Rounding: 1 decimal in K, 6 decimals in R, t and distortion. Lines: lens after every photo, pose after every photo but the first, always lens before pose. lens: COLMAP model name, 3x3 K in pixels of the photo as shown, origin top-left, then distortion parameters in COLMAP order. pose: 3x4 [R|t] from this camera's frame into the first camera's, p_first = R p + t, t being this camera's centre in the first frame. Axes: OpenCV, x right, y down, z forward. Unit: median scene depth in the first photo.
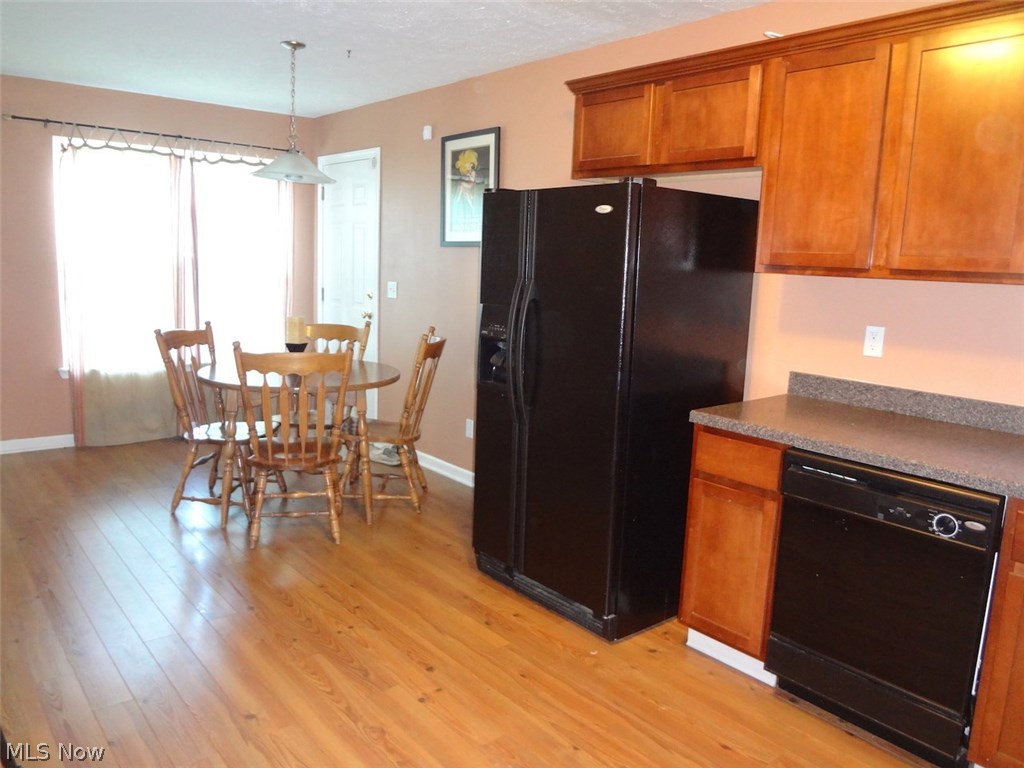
lens RADIAL K [[749.2, 0, 503.6], [0, 749.2, 389.5], [0, 0, 1]] dist [-0.062331, 0.011373]
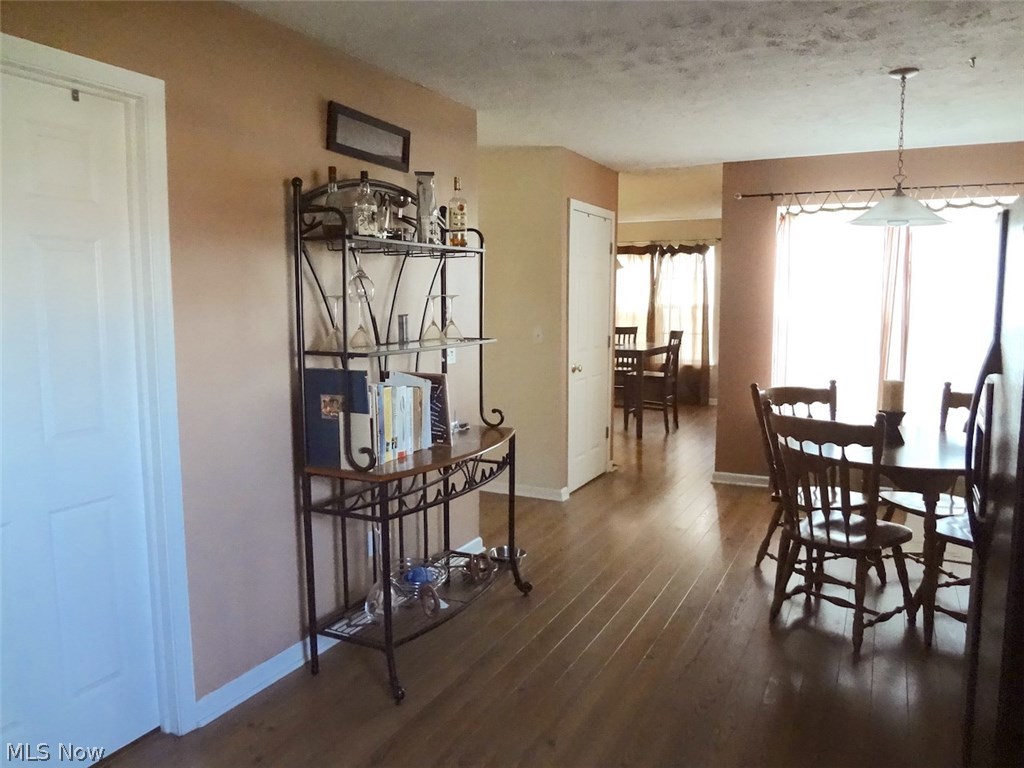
lens RADIAL K [[749.2, 0, 519.6], [0, 749.2, 386.1], [0, 0, 1]] dist [-0.062331, 0.011373]
pose [[0.403499, 0.062550, -0.912839, 0.266328], [-0.136583, 0.990600, 0.007504, -0.031098], [0.904728, 0.121651, 0.408250, 0.210610]]
